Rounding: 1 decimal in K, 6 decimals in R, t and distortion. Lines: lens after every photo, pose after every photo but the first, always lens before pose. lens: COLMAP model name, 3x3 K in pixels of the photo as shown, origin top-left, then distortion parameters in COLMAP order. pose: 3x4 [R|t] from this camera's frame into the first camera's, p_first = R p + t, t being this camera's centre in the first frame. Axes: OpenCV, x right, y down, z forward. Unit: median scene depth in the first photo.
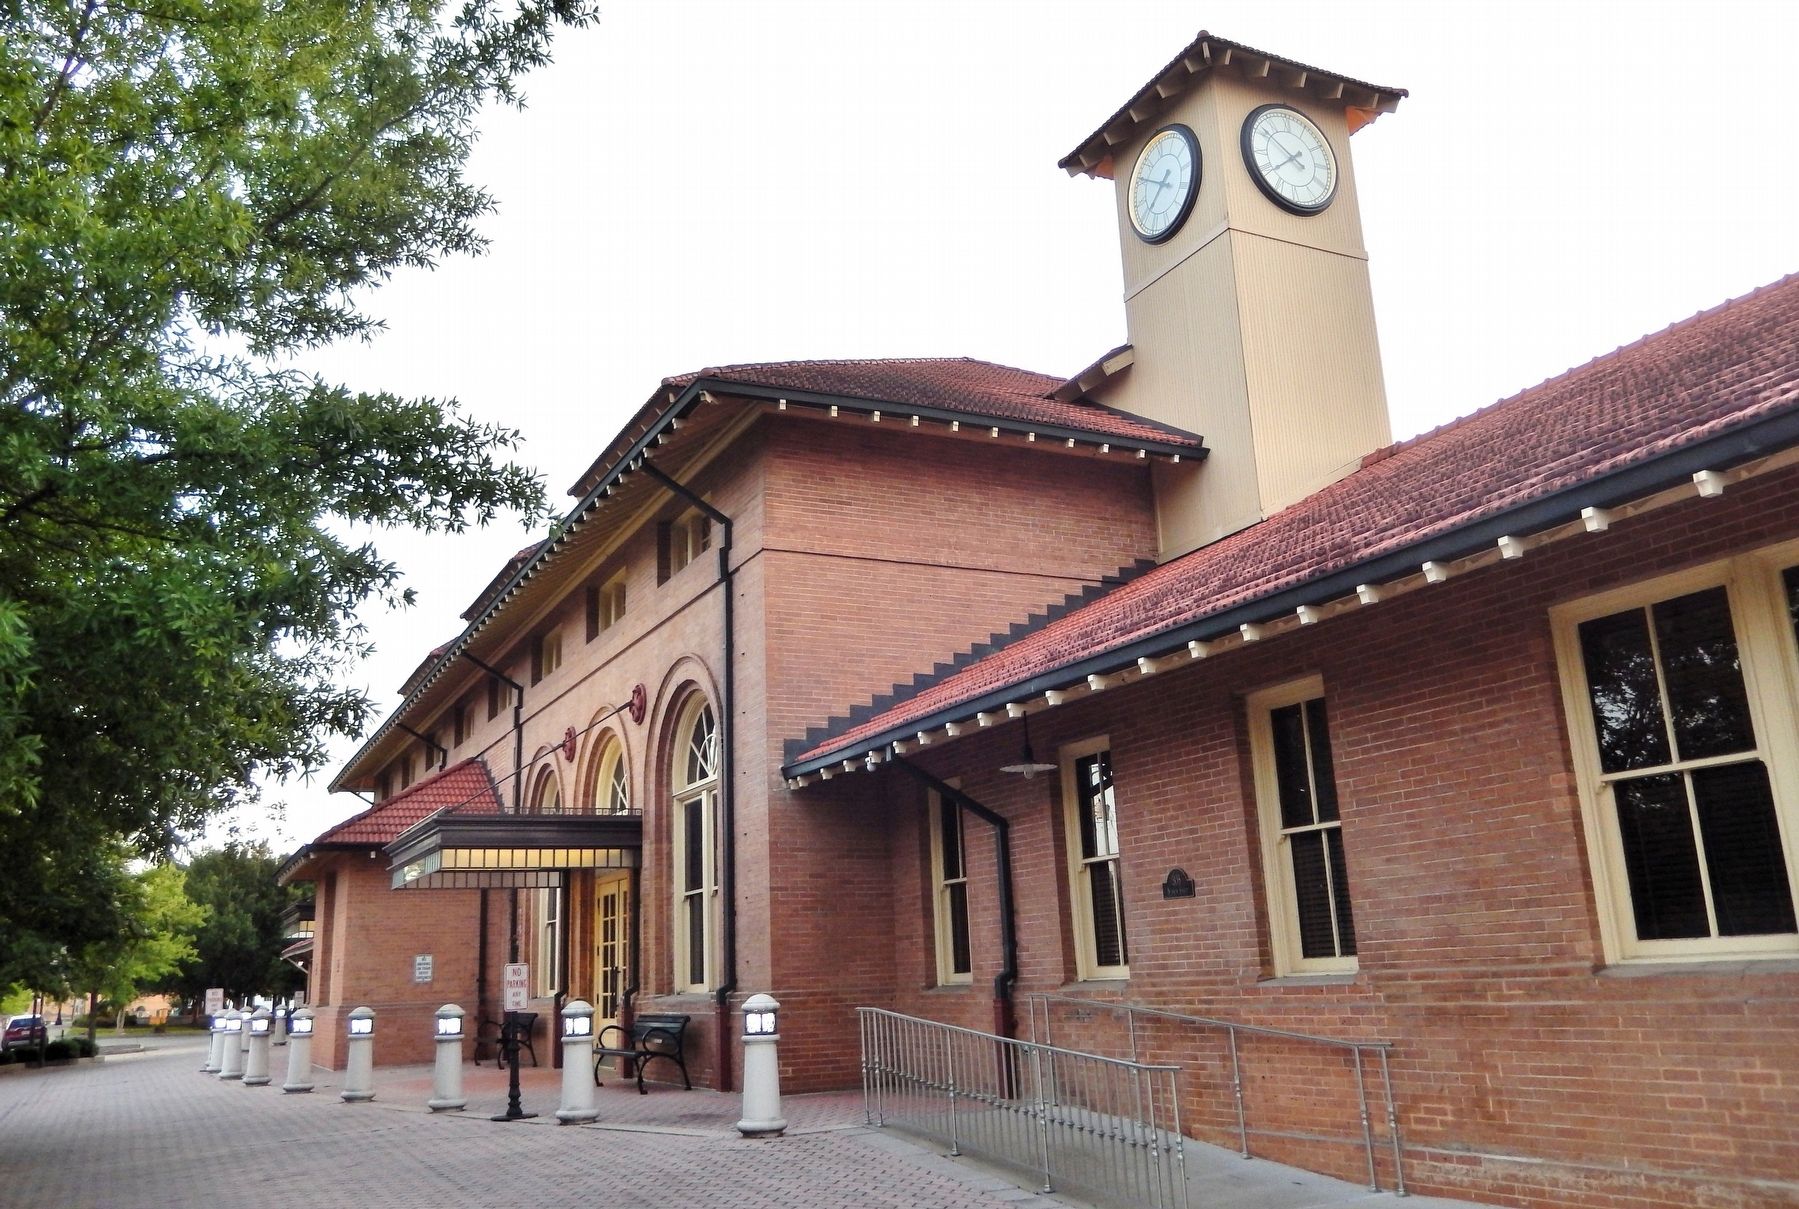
lens RADIAL K [[1455.3, 0, 898.8], [0, 1455.3, 599.2], [0, 0, 1]] dist [-0.049126, 0.010939]
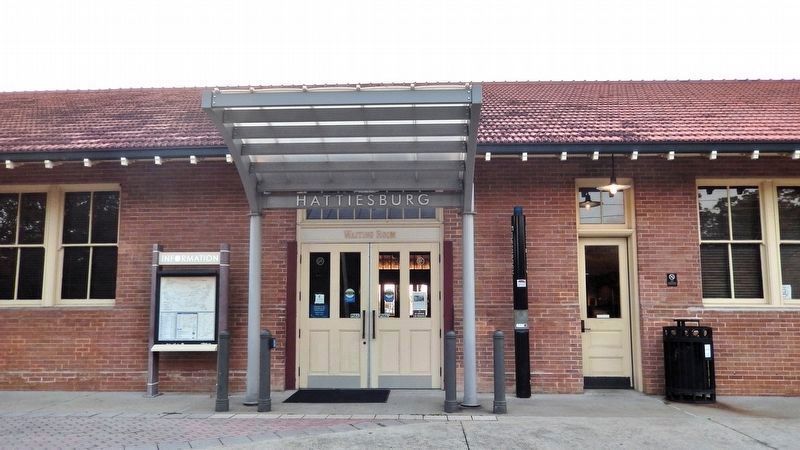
lens RADIAL K [[613.8, 0, 400.1], [0, 613.8, 227.5], [0, 0, 1]] dist [0.000967, -0.002227]
pose [[0.486748, 0.161024, 0.858573, -0.211924], [-0.233484, 0.971087, -0.049758, -0.051560], [-0.841761, -0.176244, 0.510271, -0.391376]]
